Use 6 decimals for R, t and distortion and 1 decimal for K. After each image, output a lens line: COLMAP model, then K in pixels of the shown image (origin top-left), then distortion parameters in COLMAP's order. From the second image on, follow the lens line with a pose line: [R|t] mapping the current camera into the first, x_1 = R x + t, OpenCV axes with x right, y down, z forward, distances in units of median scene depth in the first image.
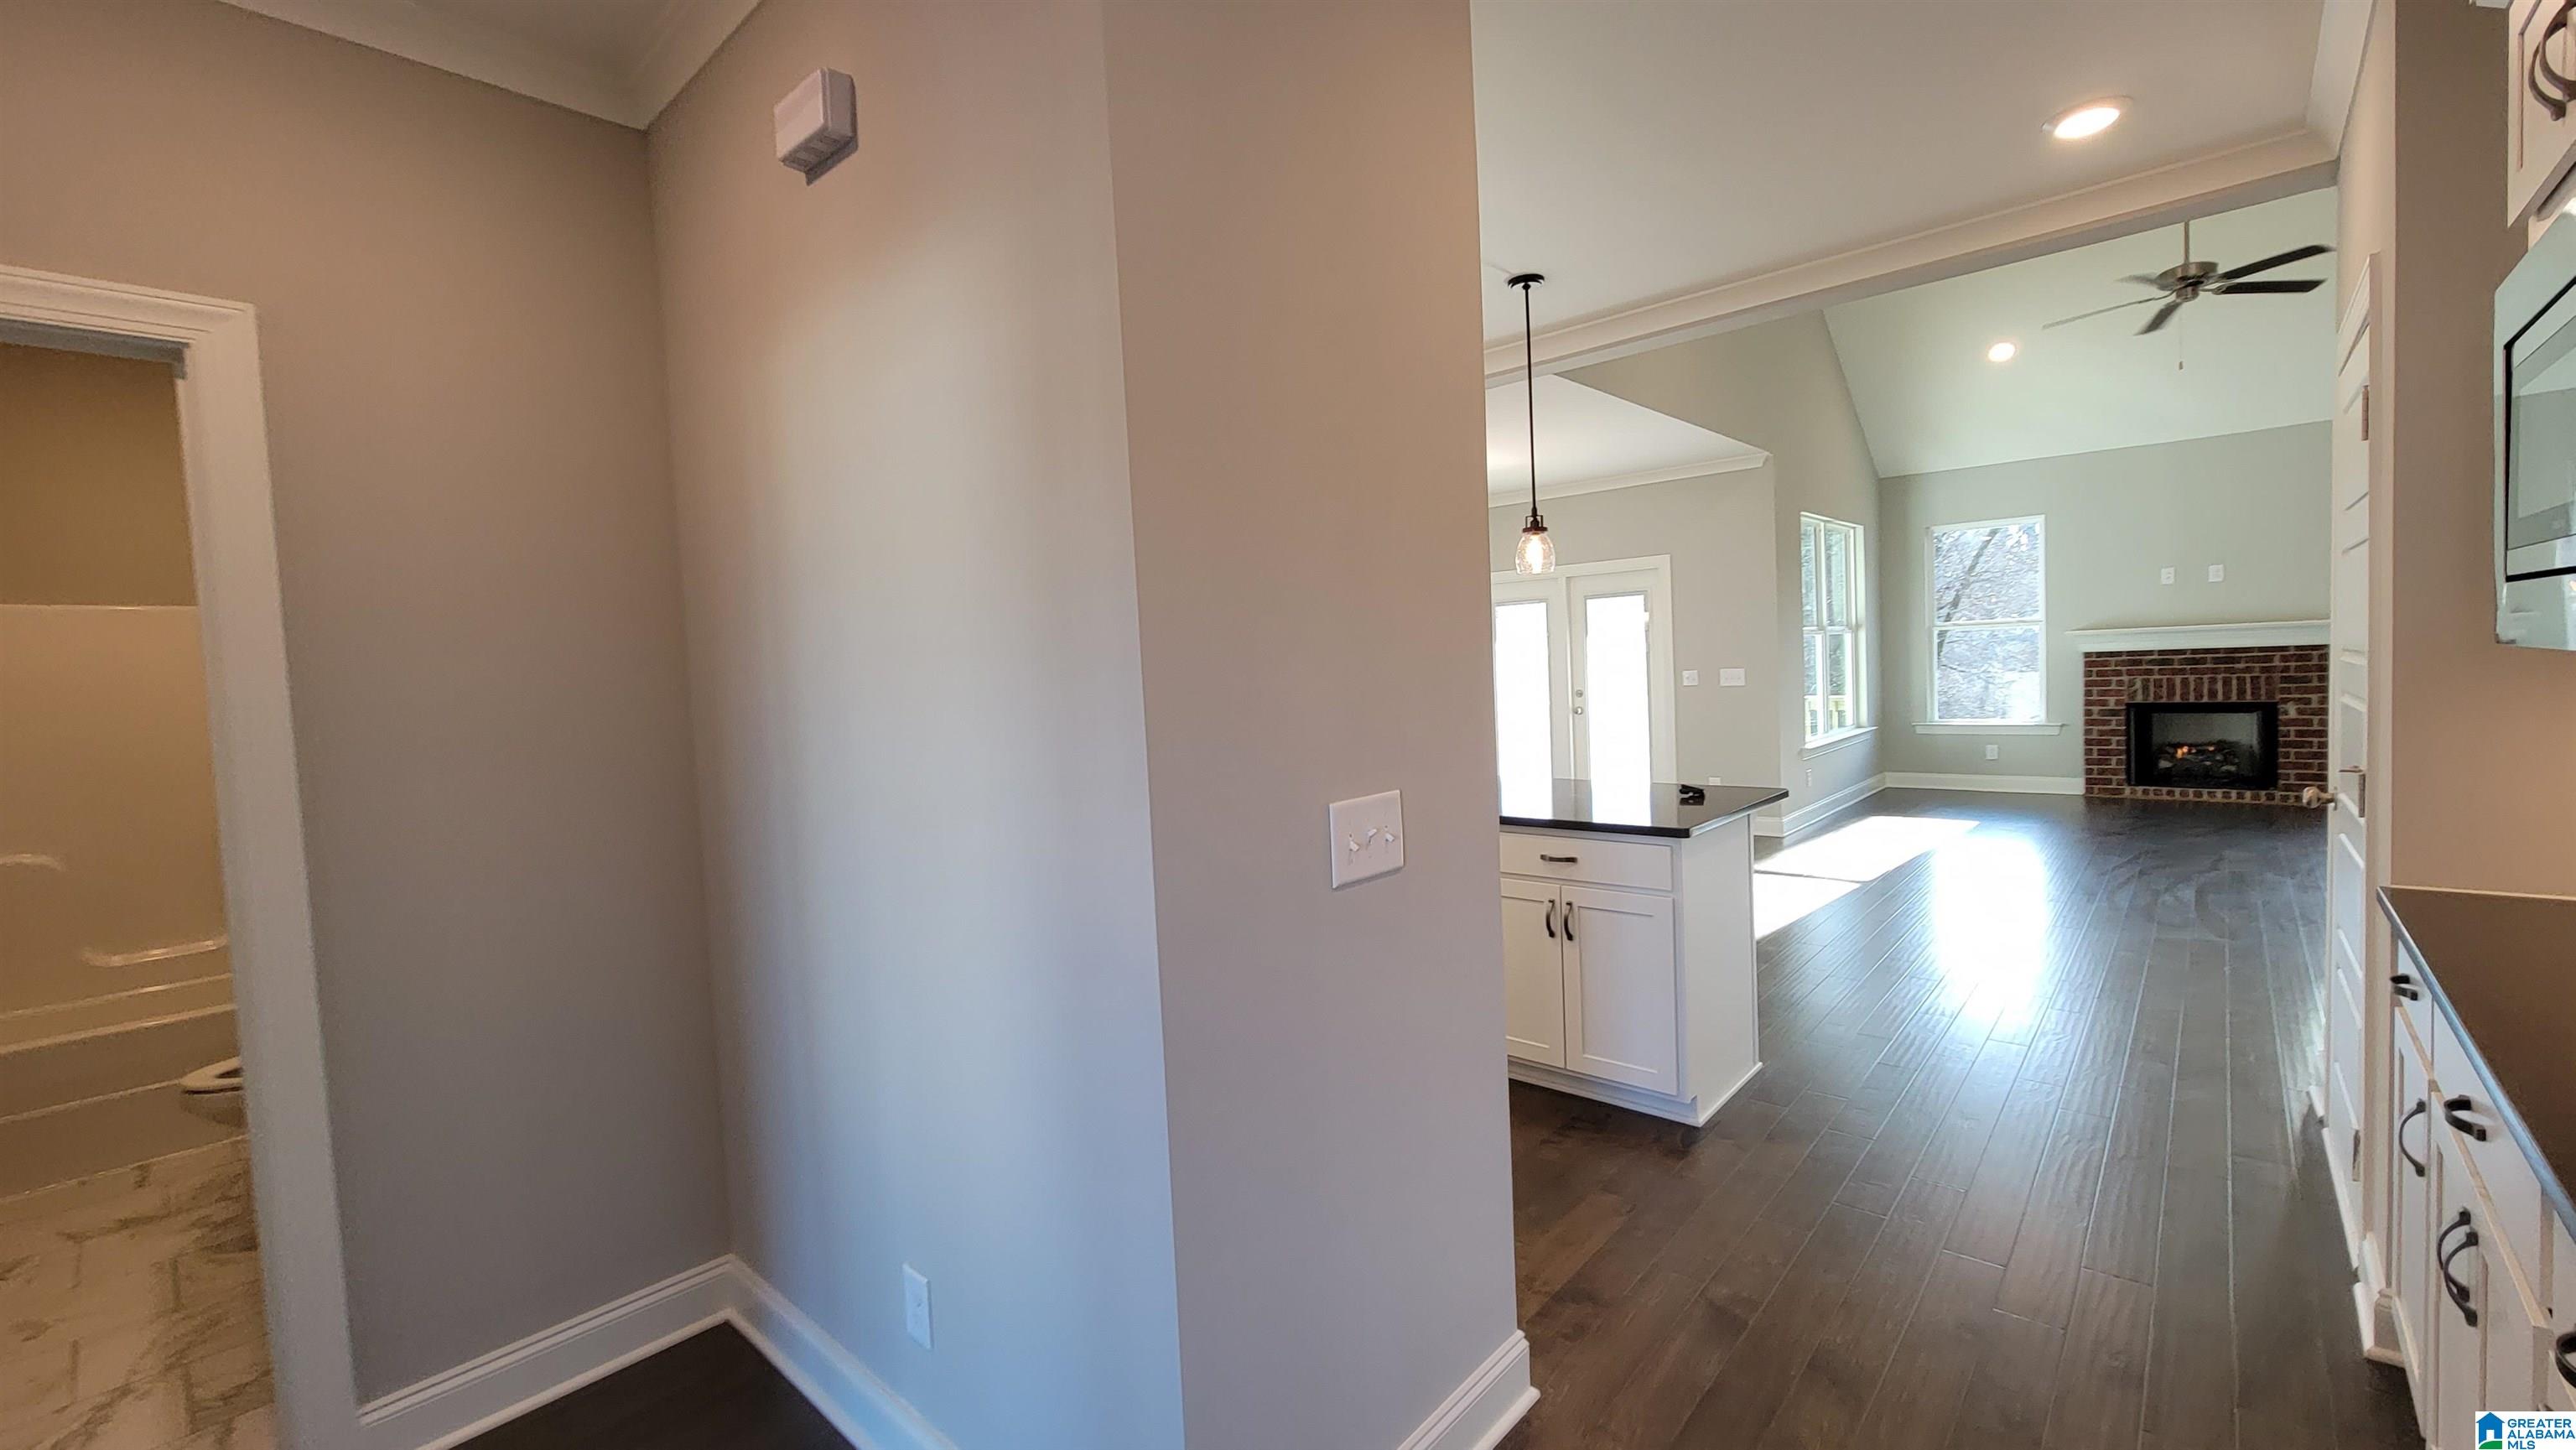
lens RADIAL K [[1053.4, 0, 1295.6], [0, 1053.4, 718.2], [0, 0, 1]] dist [-0.000554, -0.000508]
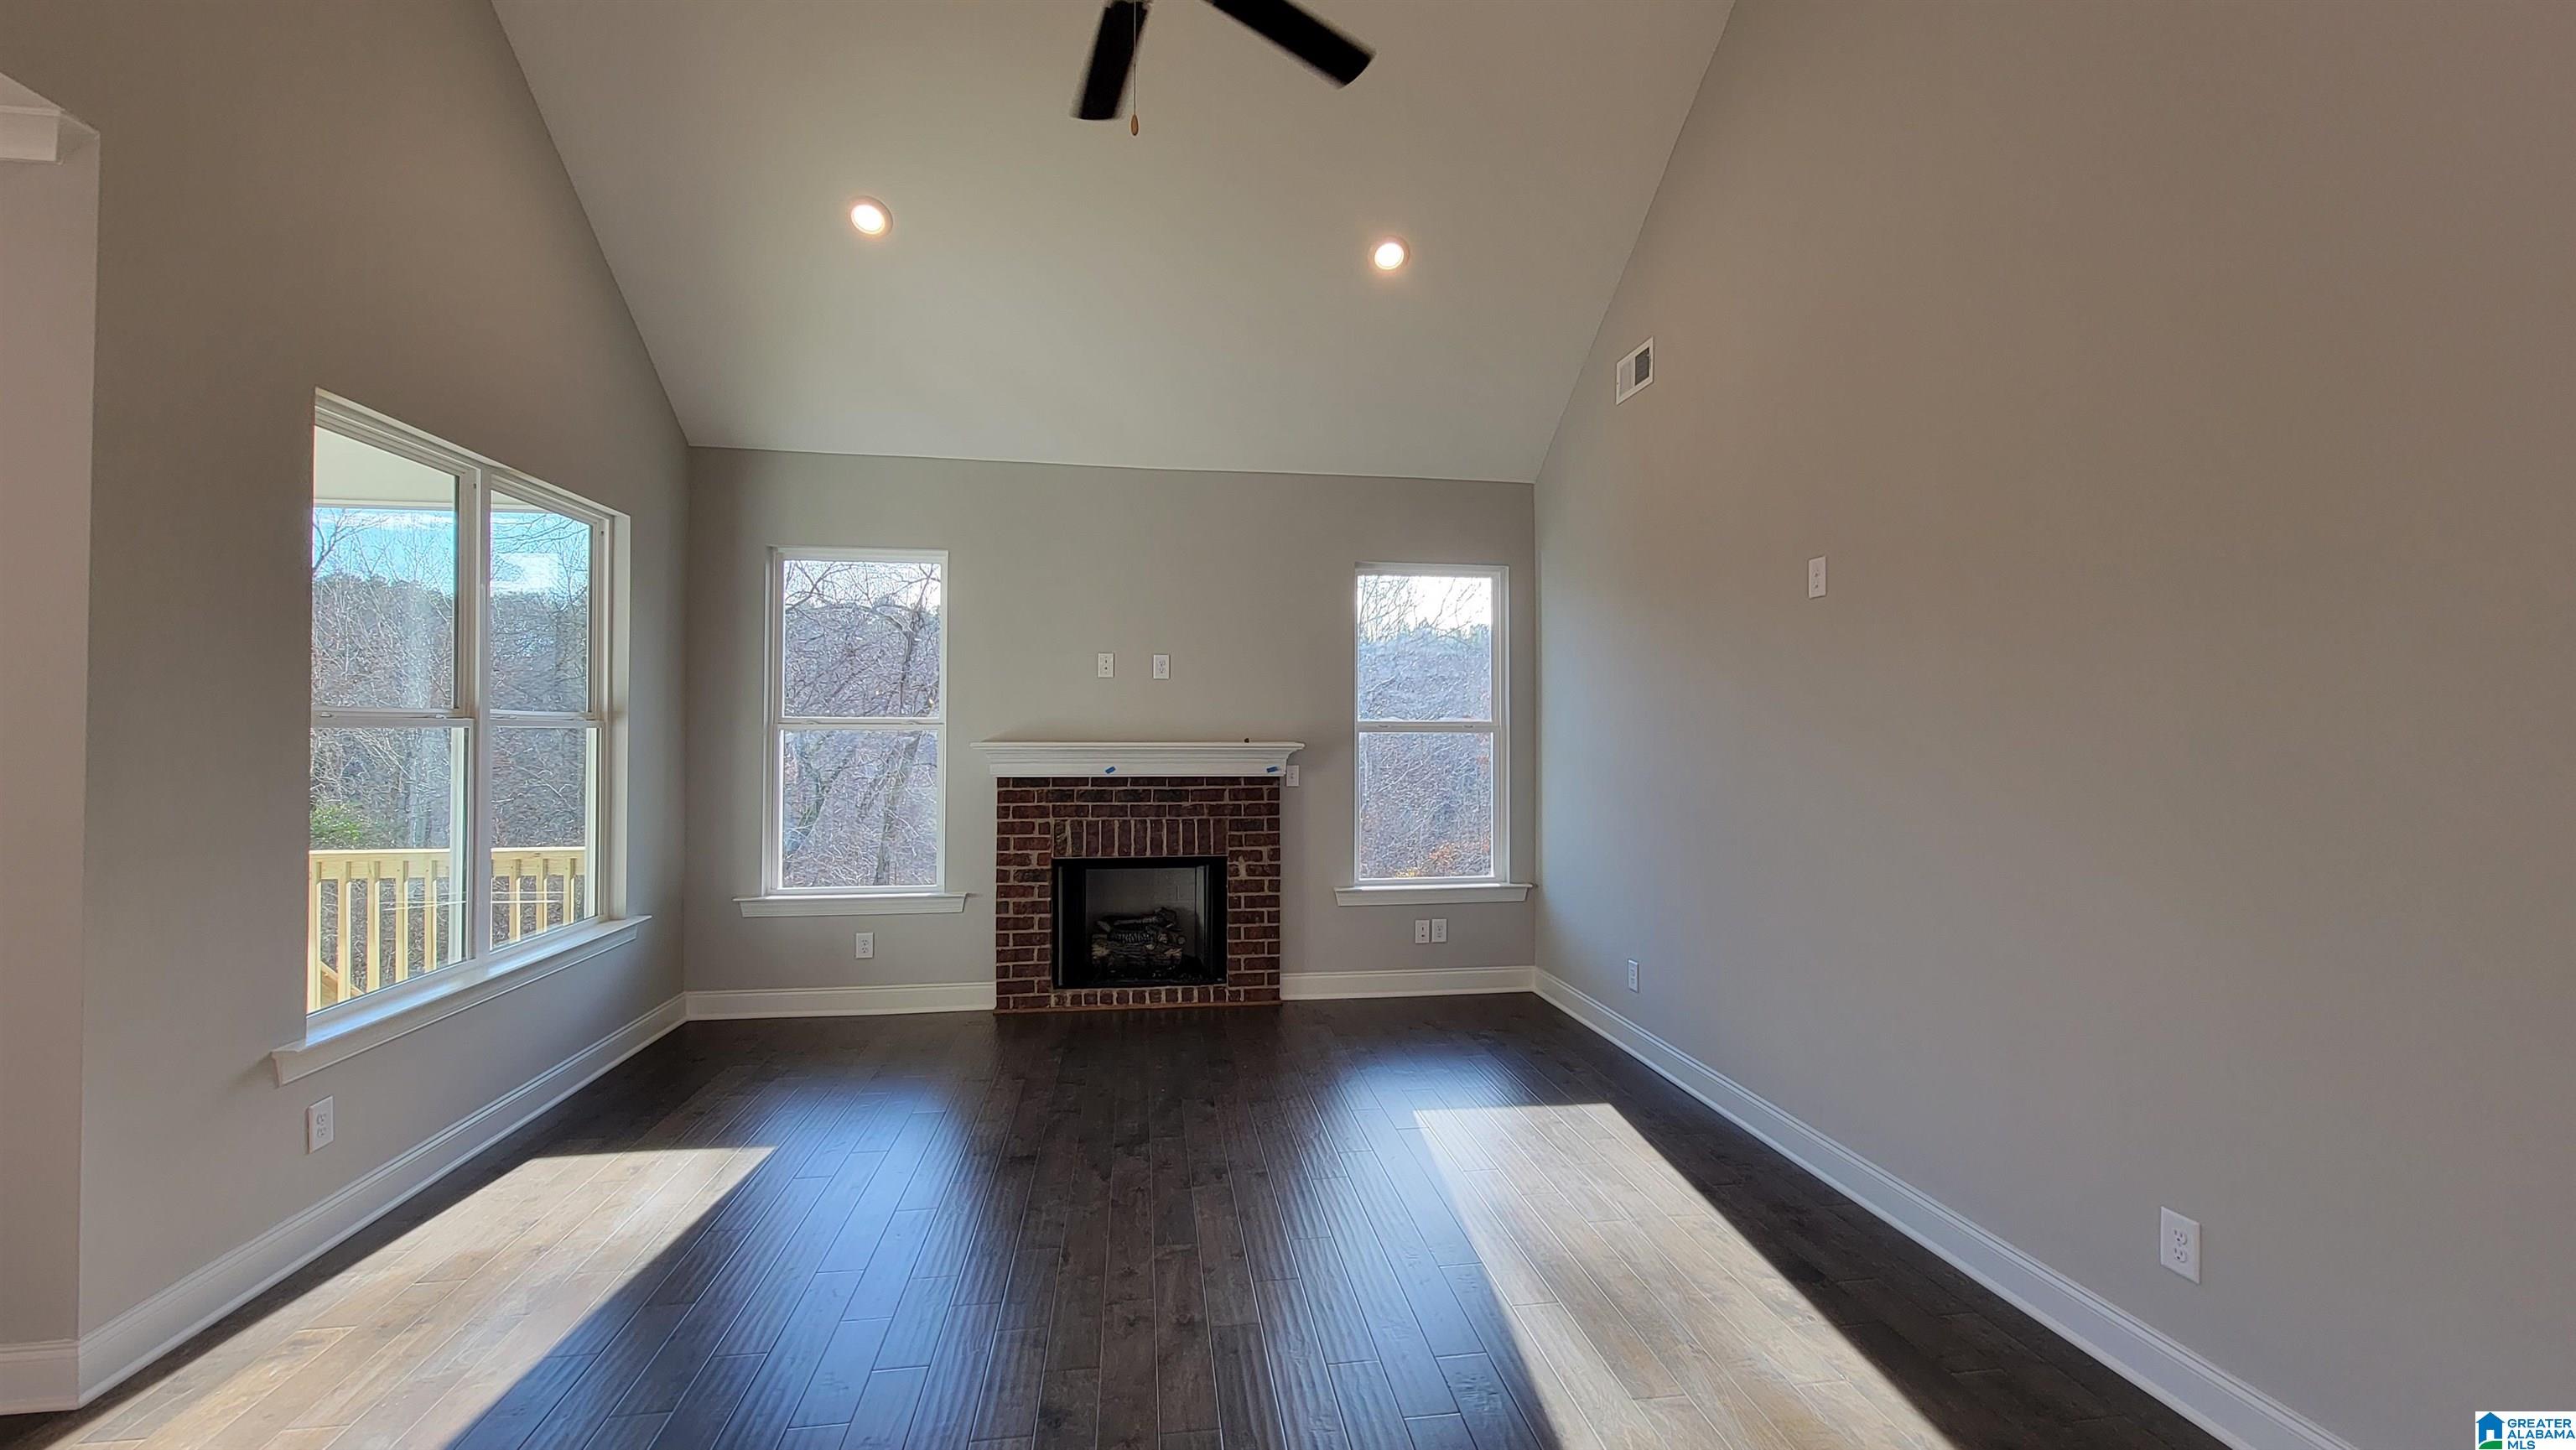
lens RADIAL K [[1053.4, 0, 1291.7], [0, 1053.4, 722.3], [0, 0, 1]] dist [-0.000554, -0.000508]
pose [[0.649815, 0.051570, 0.758341, 0.402453], [0.006418, 0.997288, -0.073318, -0.049799], [-0.760065, 0.052510, 0.647722, 0.481507]]
